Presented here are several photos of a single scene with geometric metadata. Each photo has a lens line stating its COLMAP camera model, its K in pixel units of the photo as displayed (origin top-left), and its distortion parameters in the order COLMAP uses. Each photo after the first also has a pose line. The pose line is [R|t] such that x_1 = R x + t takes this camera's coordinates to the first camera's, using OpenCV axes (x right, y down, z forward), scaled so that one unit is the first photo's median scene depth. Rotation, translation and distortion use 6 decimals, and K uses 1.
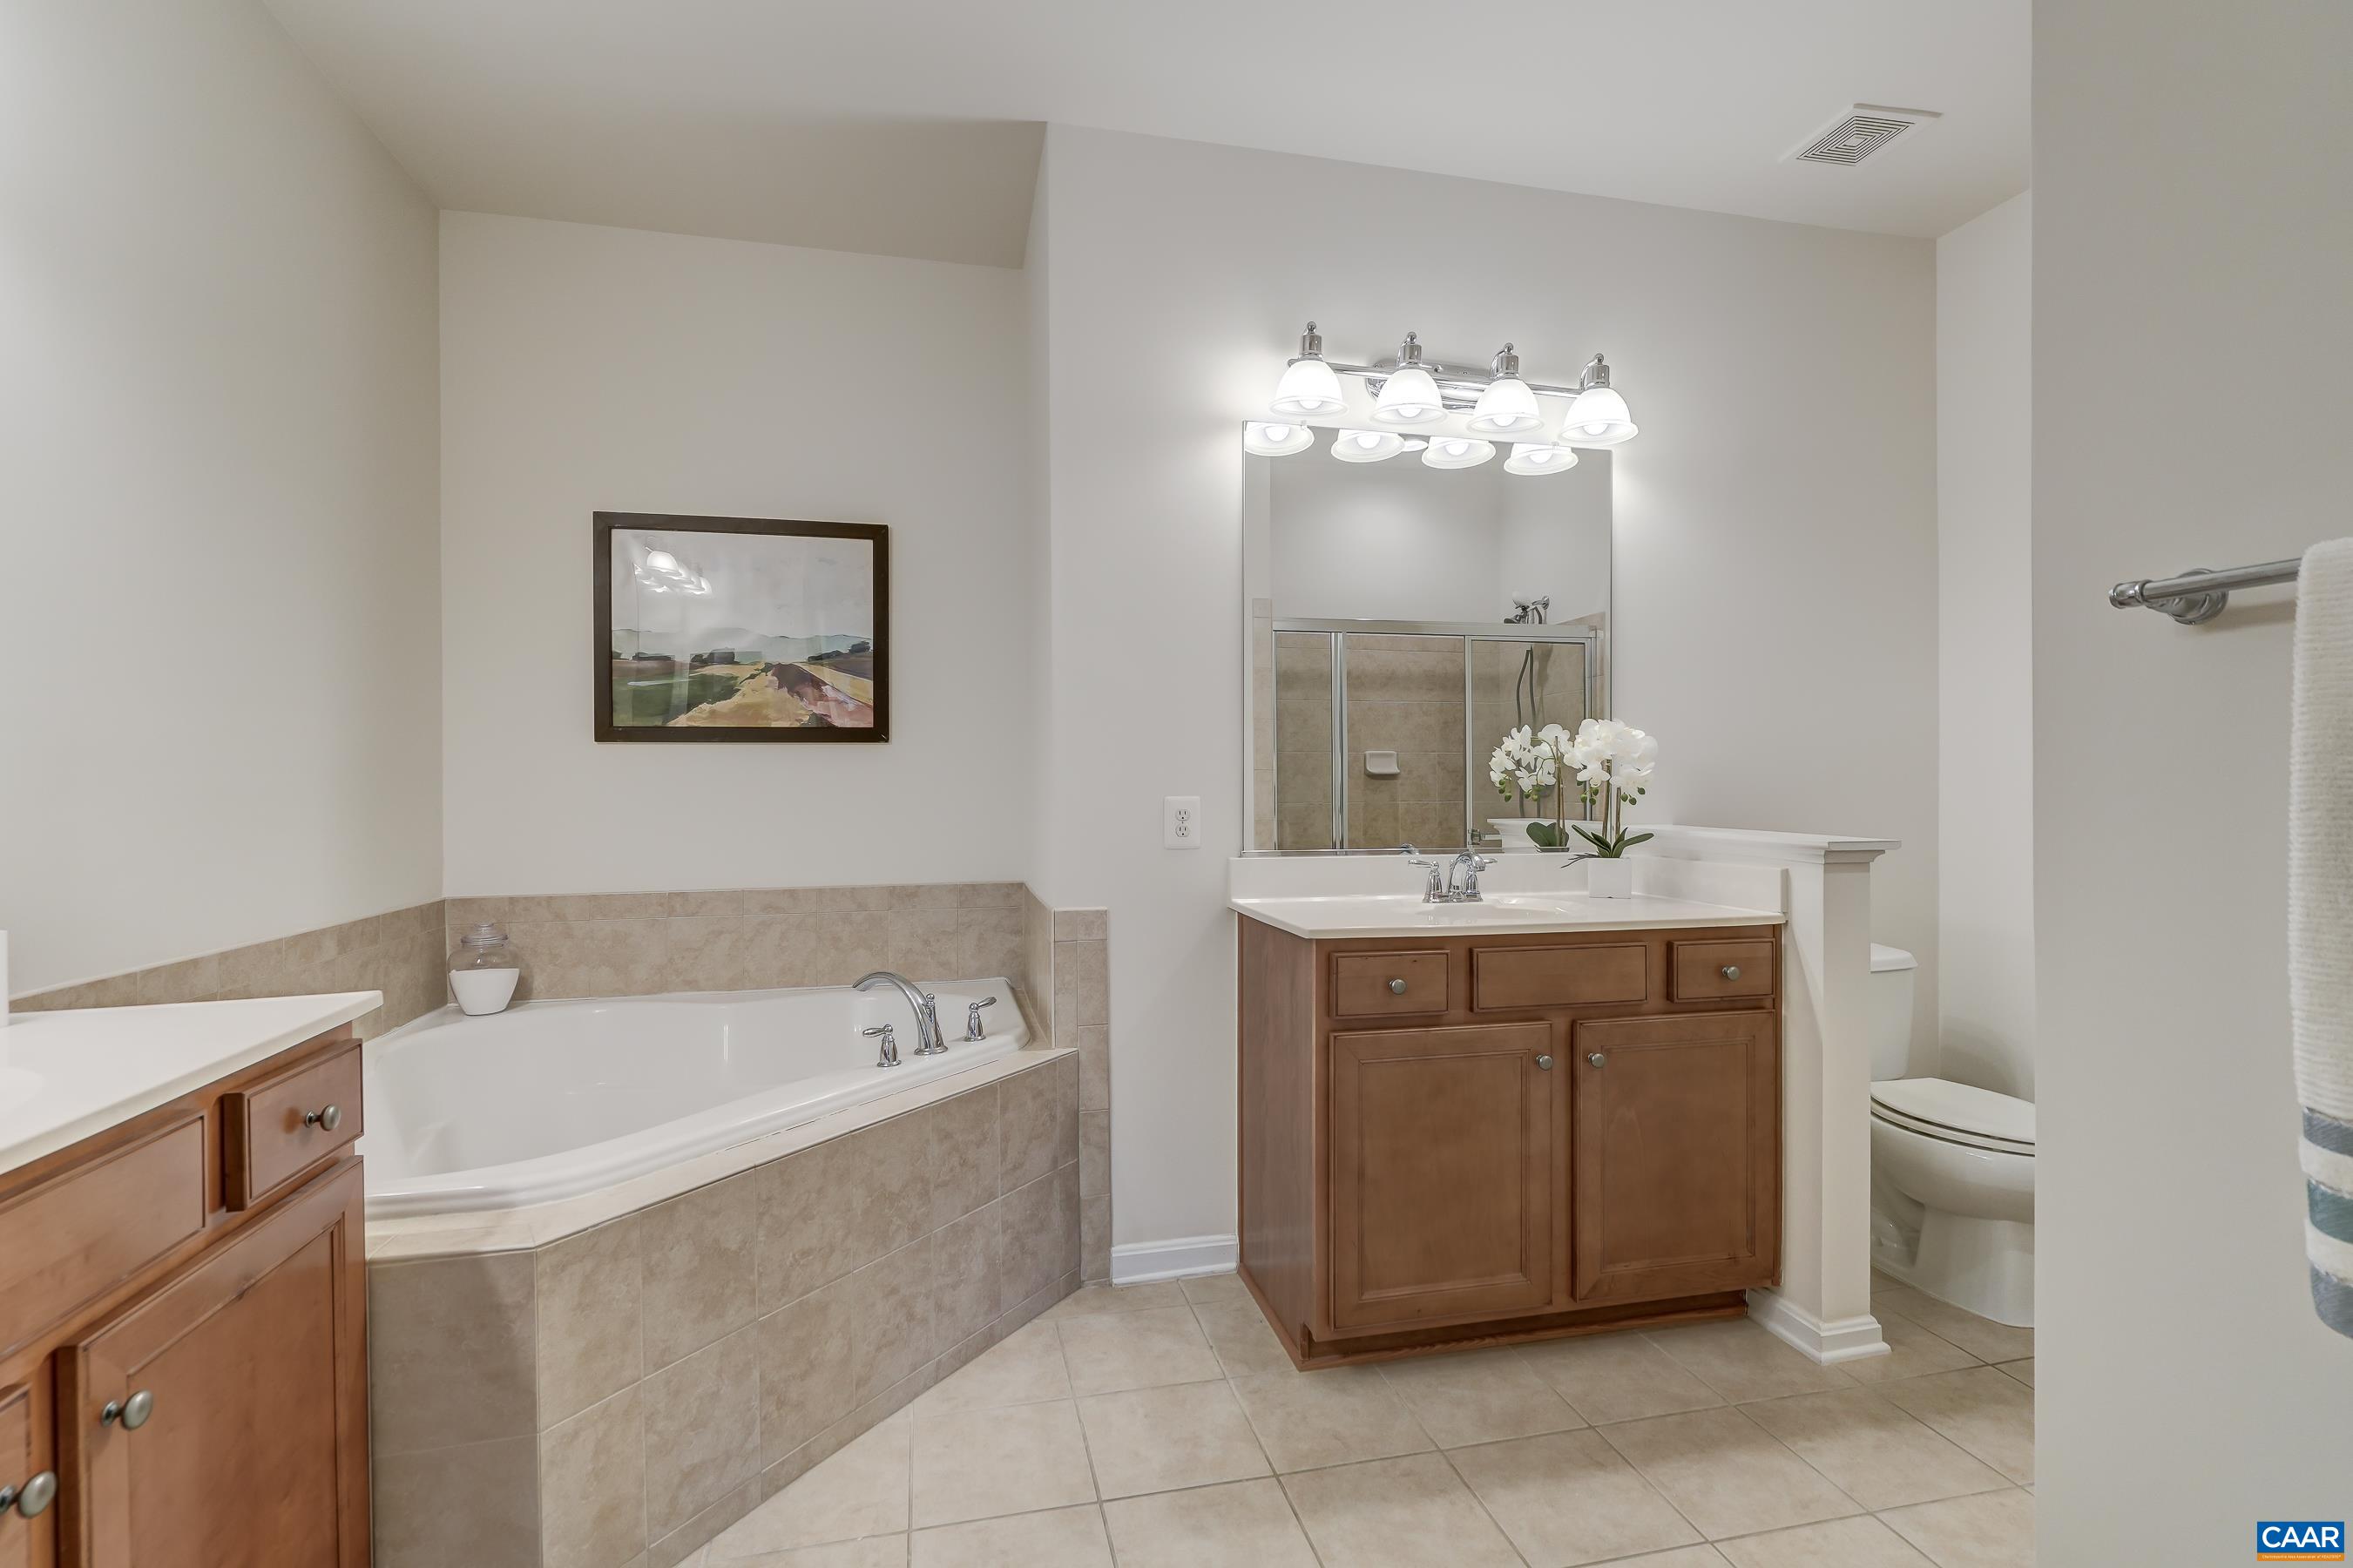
lens RADIAL K [[1084.5, 0, 1159.2], [0, 1084.5, 781.6], [0, 0, 1]] dist [-0.002254, 0.002680]
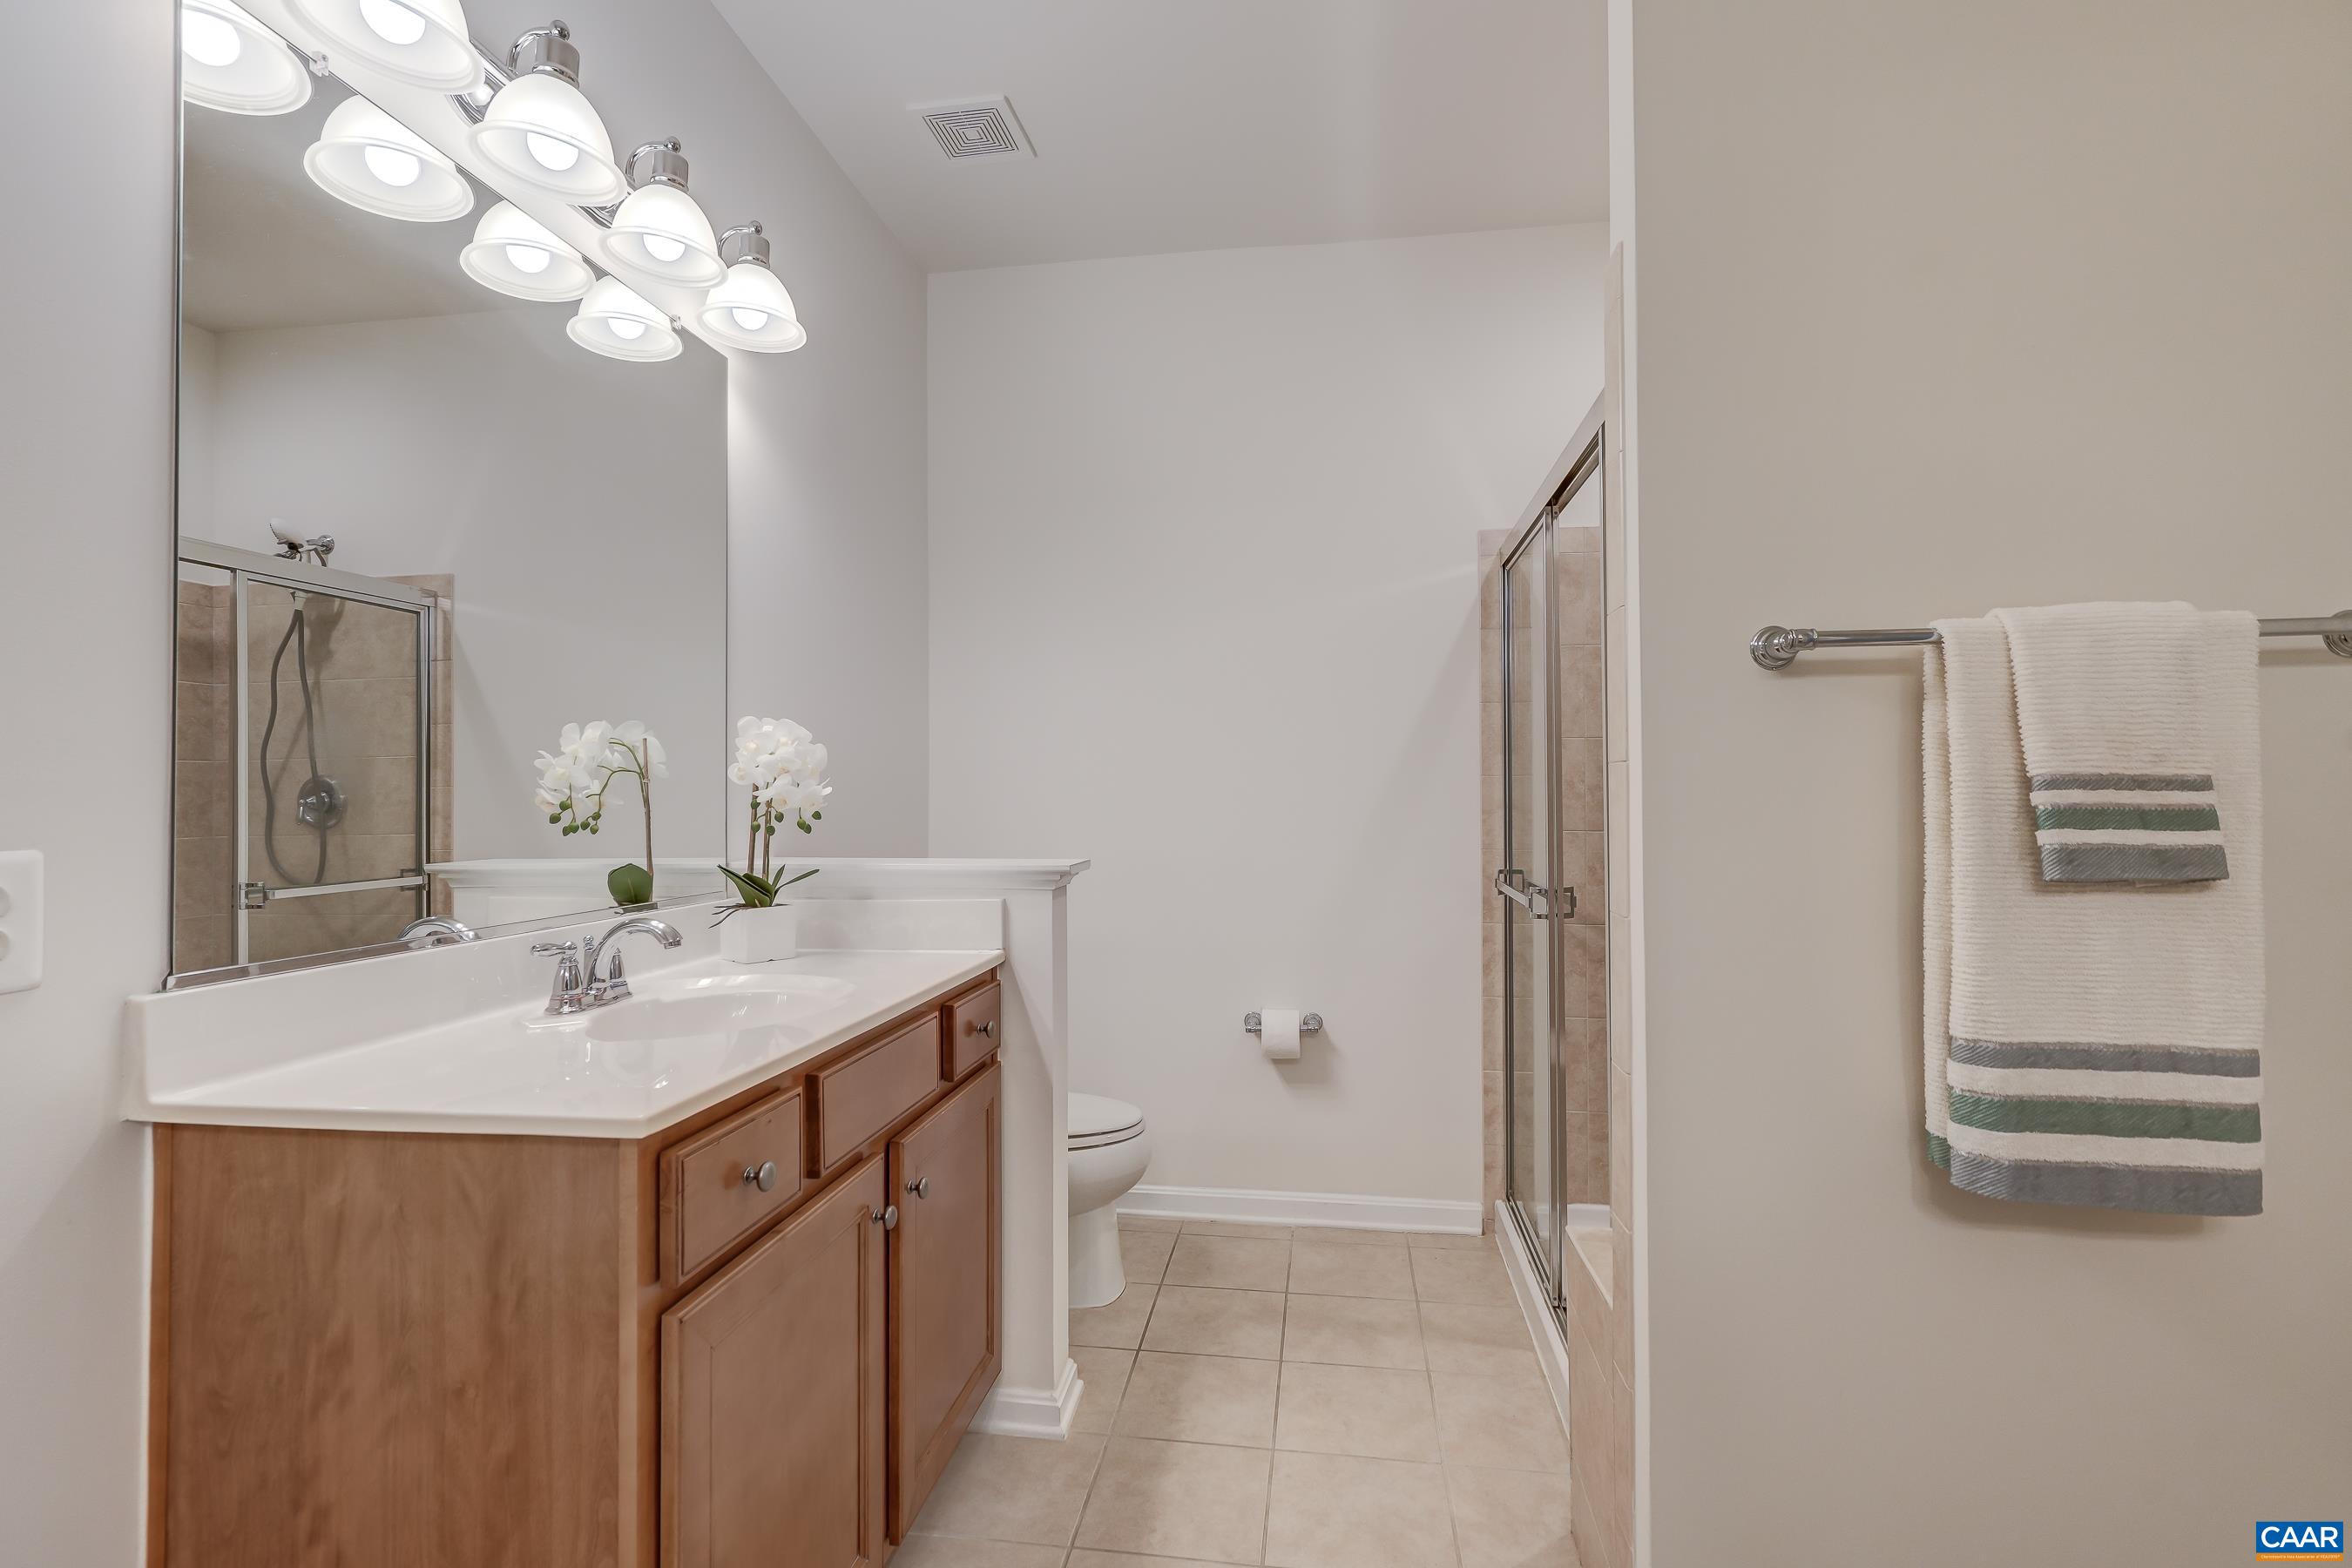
lens RADIAL K [[1084.1, 0, 1322.9], [0, 1084.1, 780.1], [0, 0, 1]] dist [-0.002254, 0.002680]
pose [[0.348603, 0.011879, 0.937195, -0.177665], [0.007351, 0.999854, -0.015408, -0.001926], [-0.937242, 0.012261, 0.348465, 0.473702]]
